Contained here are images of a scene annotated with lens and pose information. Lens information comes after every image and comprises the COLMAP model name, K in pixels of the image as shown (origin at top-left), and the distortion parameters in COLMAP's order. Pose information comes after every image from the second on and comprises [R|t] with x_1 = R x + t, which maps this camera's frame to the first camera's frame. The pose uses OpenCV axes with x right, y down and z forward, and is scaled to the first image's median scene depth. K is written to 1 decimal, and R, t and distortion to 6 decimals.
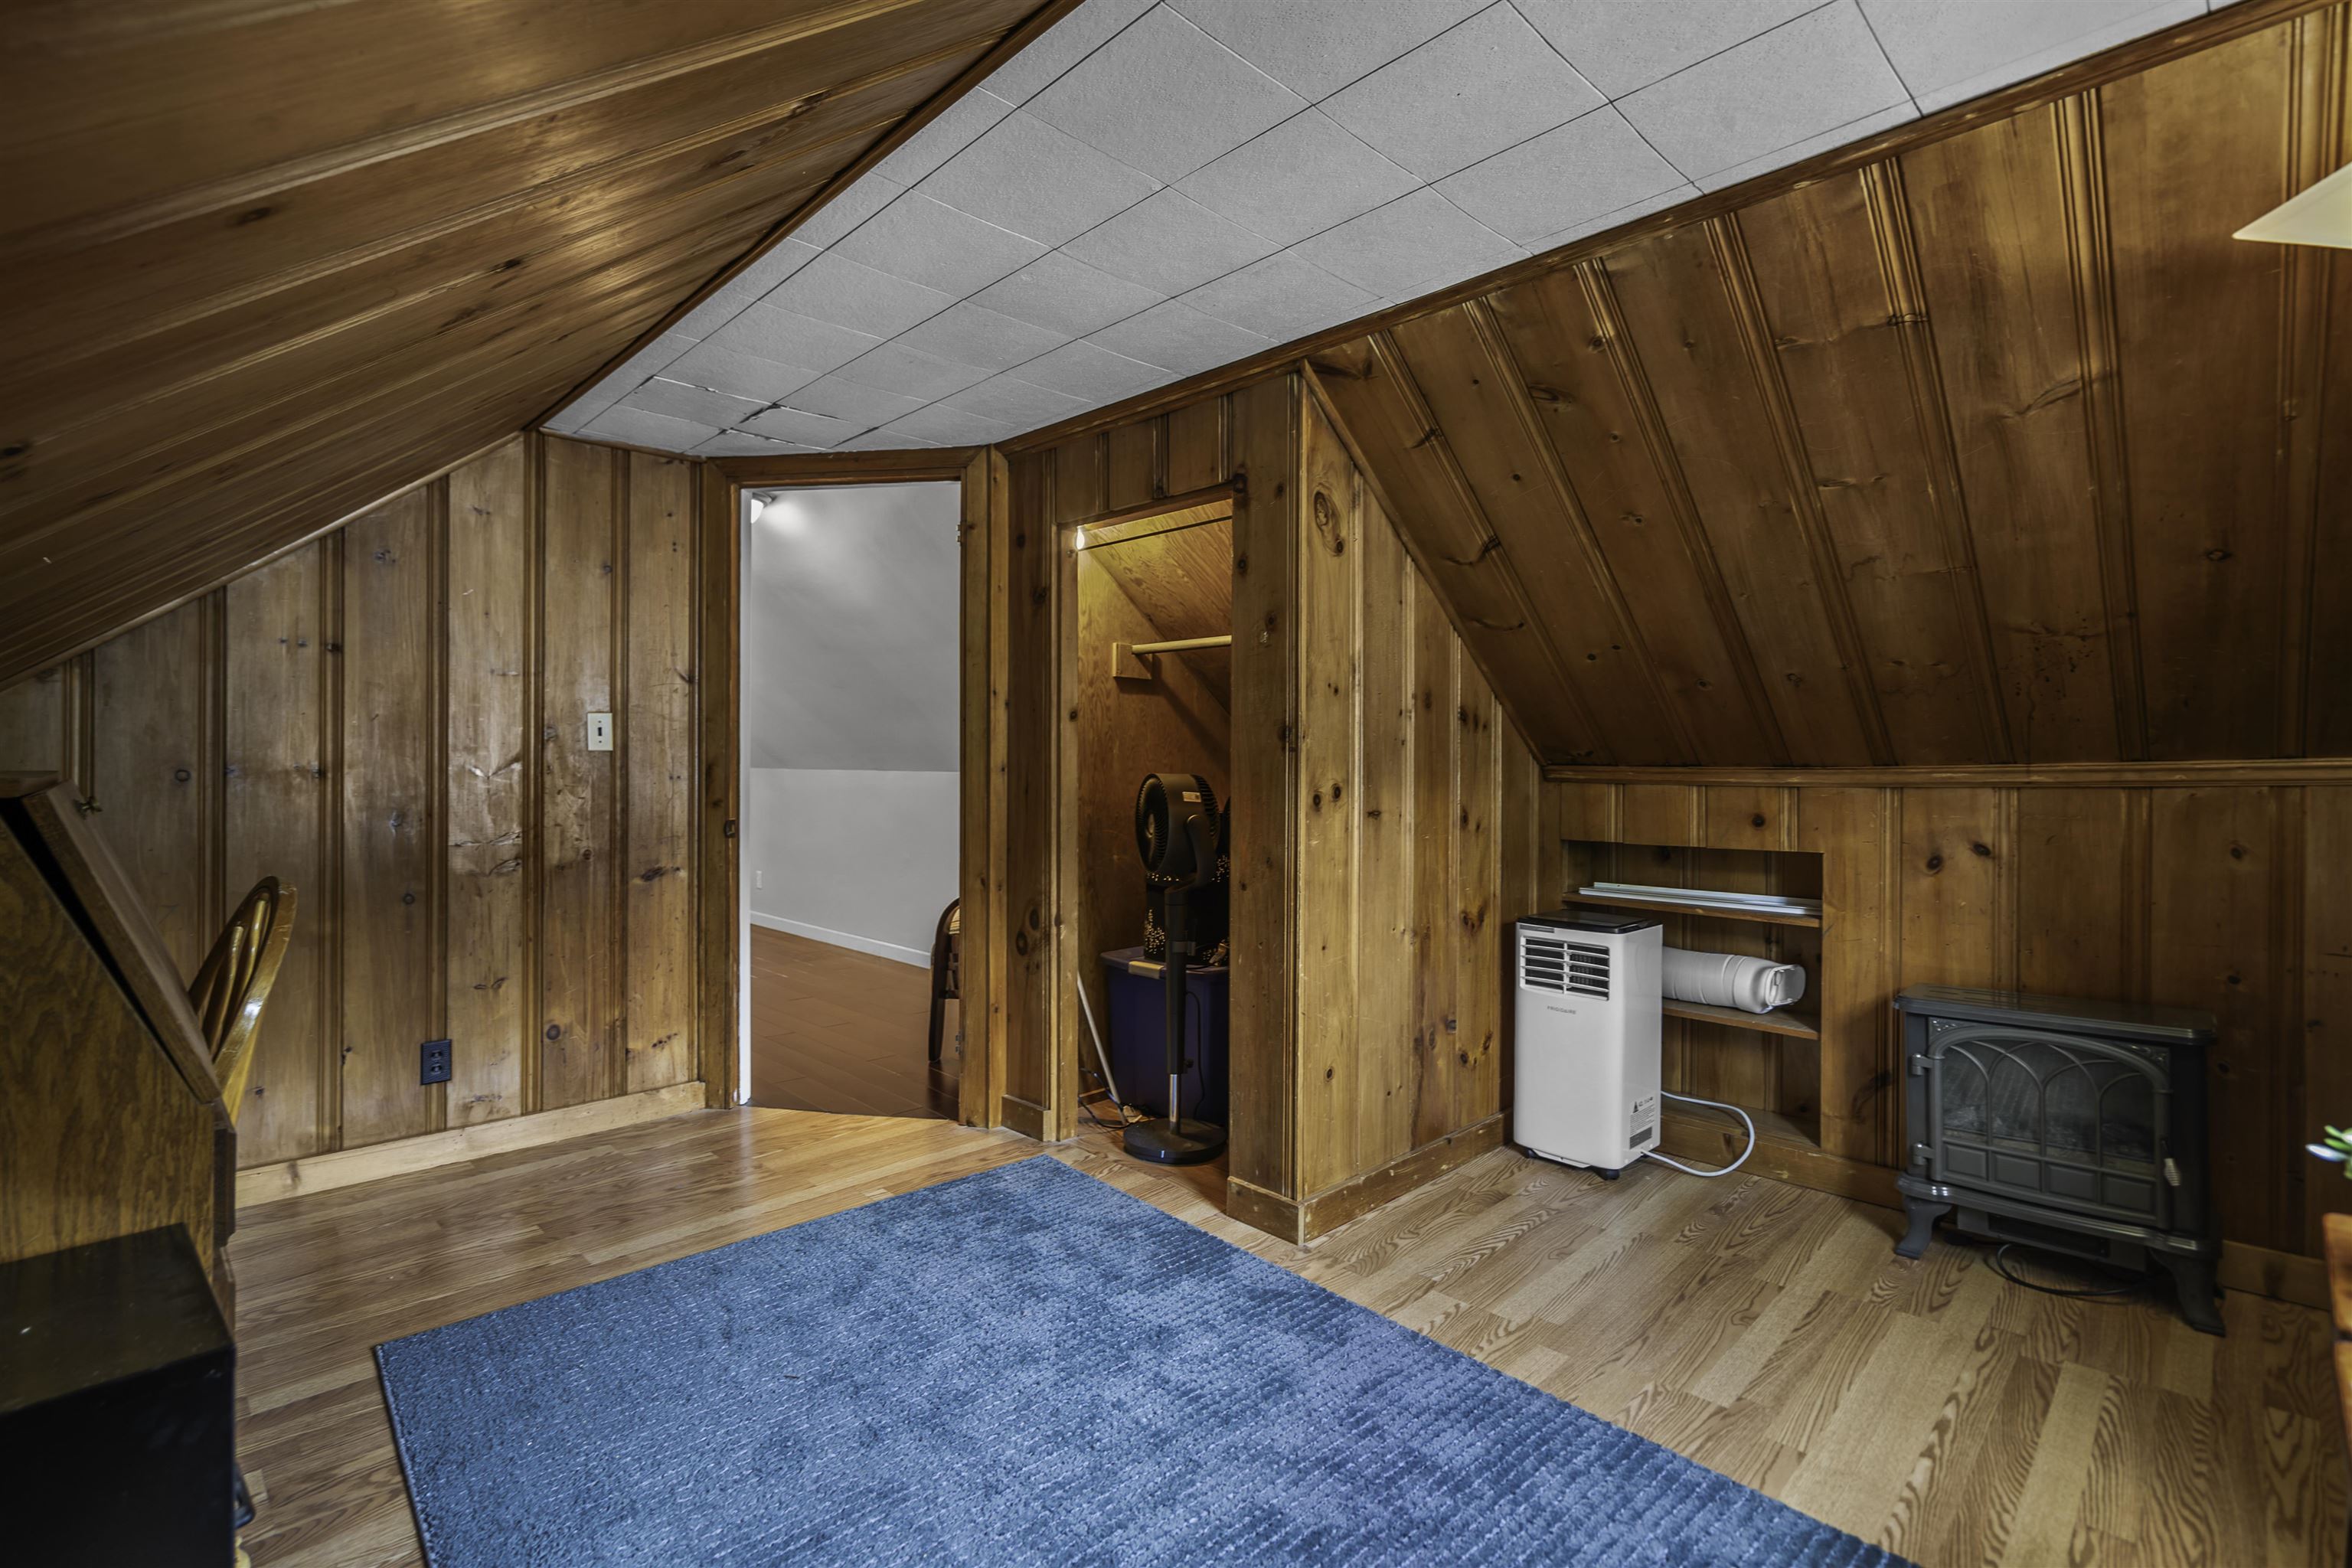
lens RADIAL K [[1076.4, 0, 1172.3], [0, 1076.4, 763.8], [0, 0, 1]] dist [-0.004591, 0.001980]
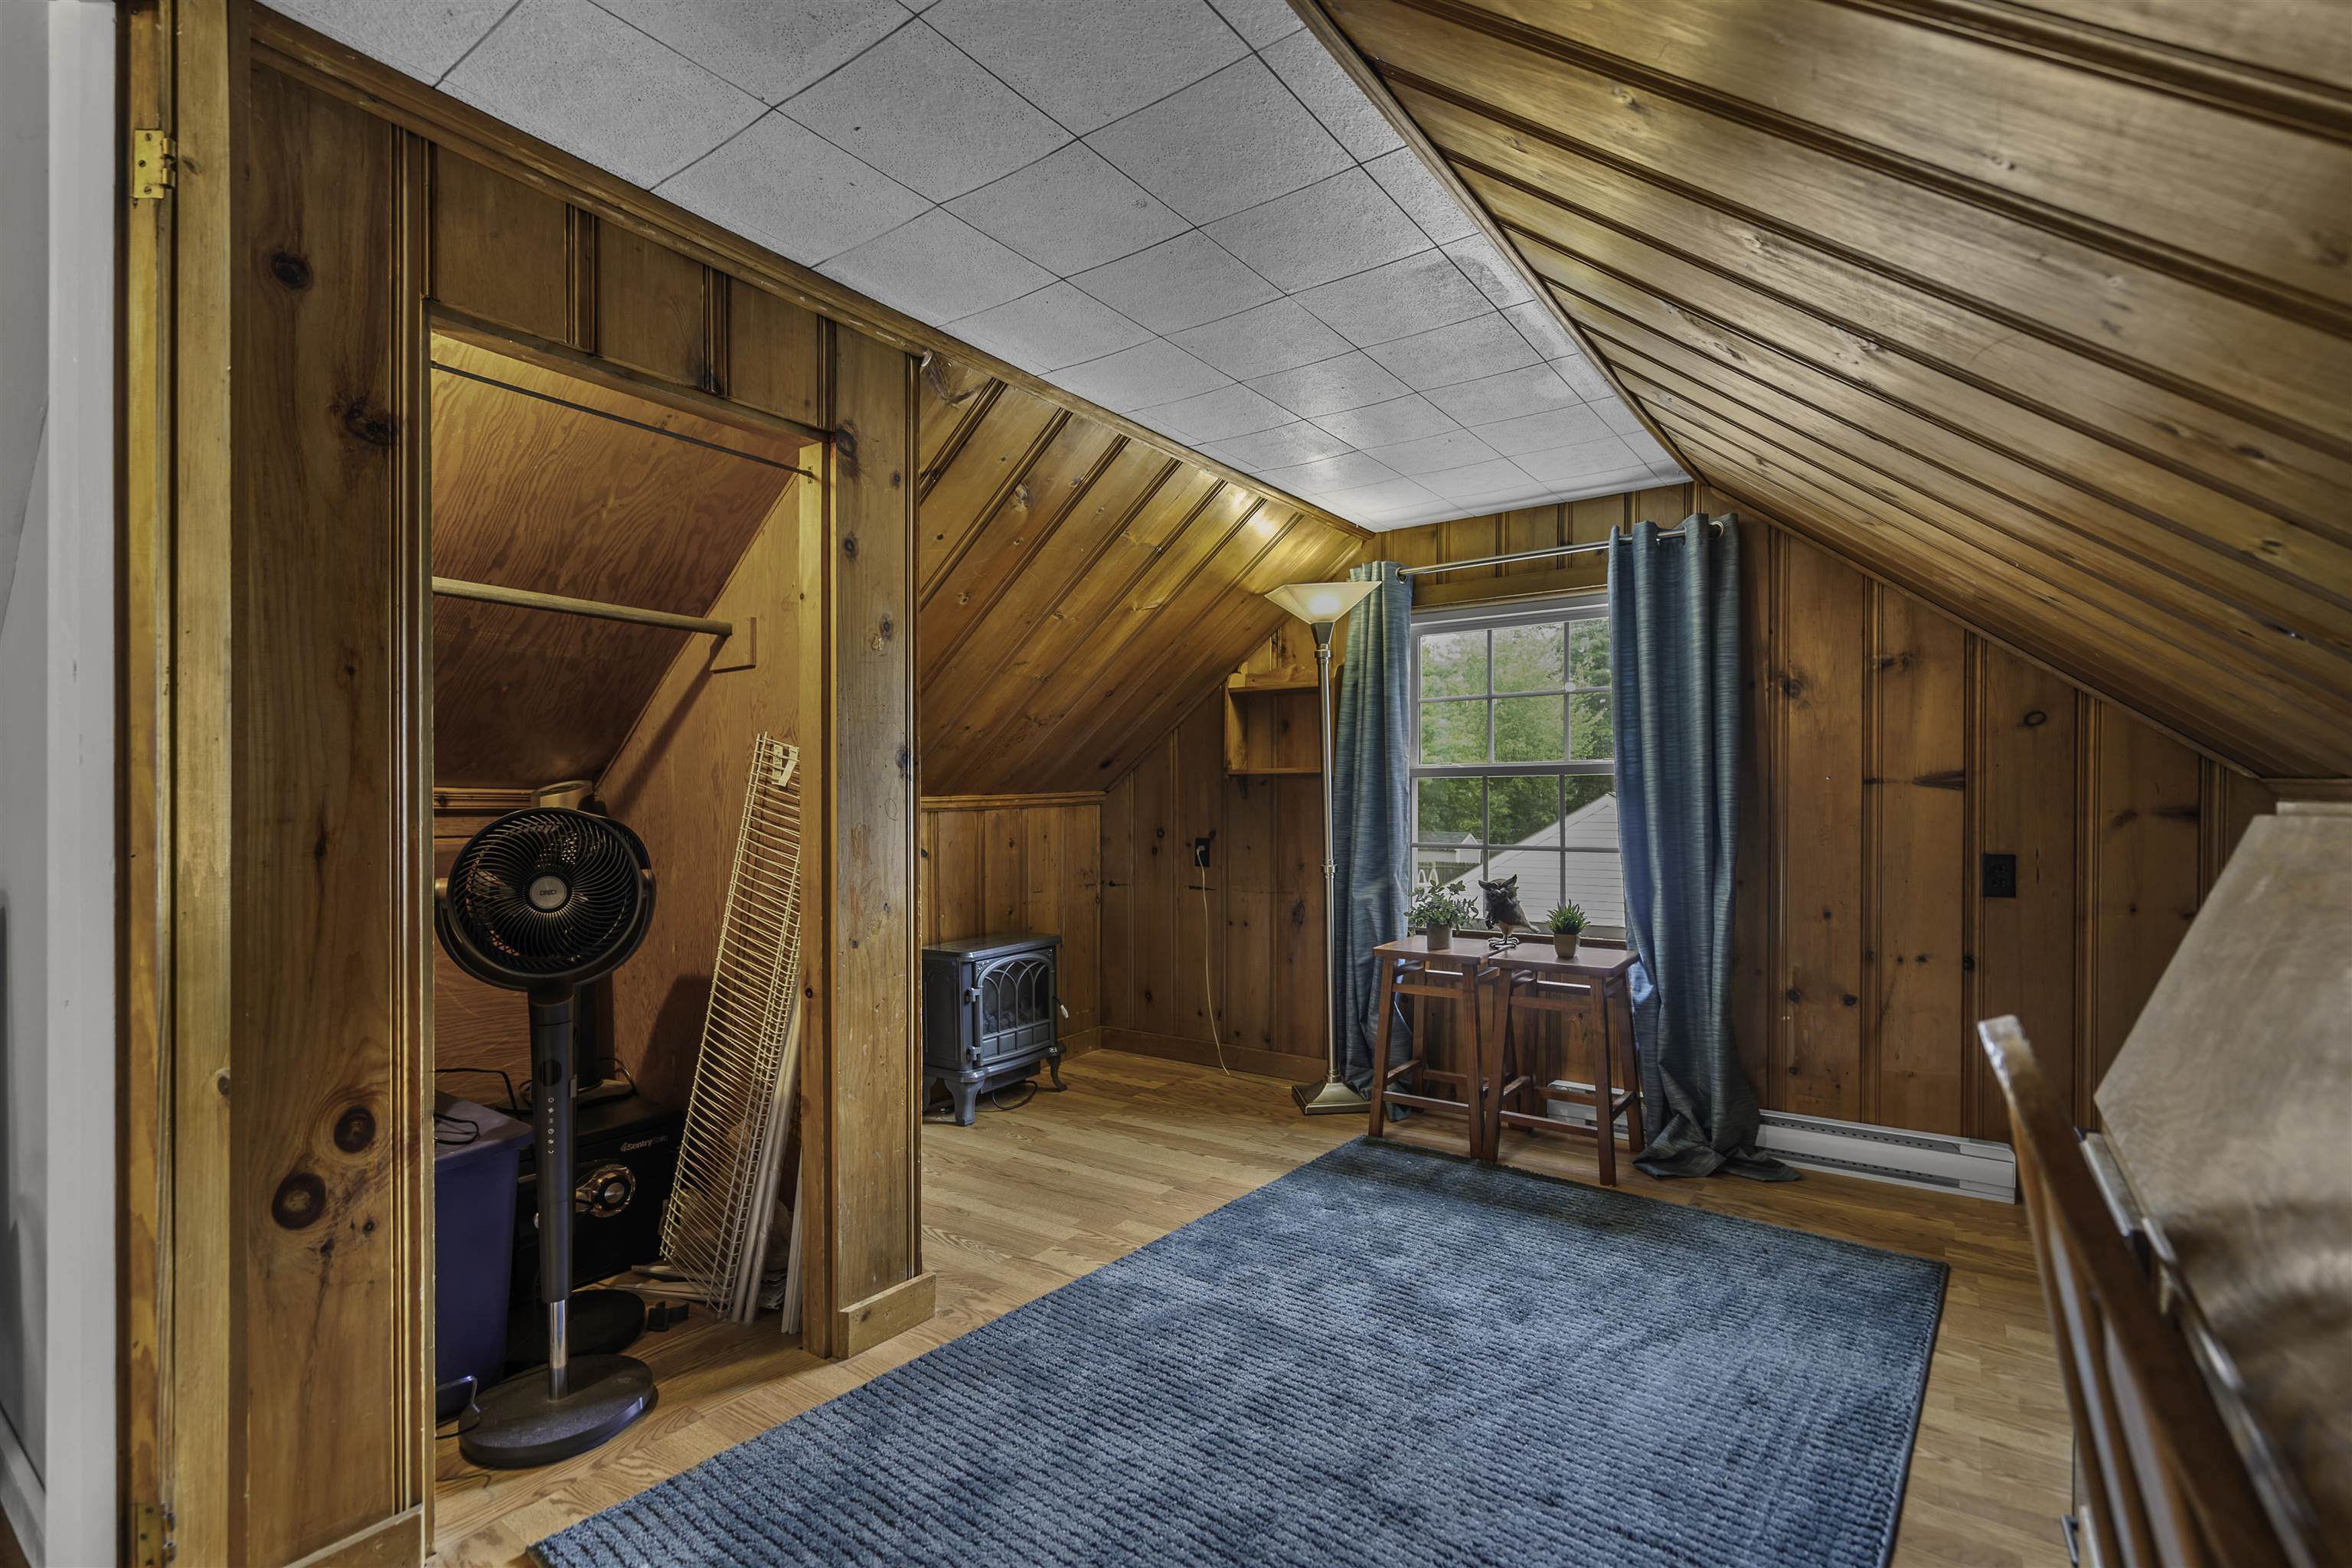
lens RADIAL K [[1076.4, 0, 1170.7], [0, 1076.4, 804.1], [0, 0, 1]] dist [-0.004591, 0.001980]
pose [[-0.162422, -0.003986, 0.986713, -0.924746], [0.001302, 0.999990, 0.004254, 0.007296], [-0.986720, 0.001976, -0.162416, 1.068774]]
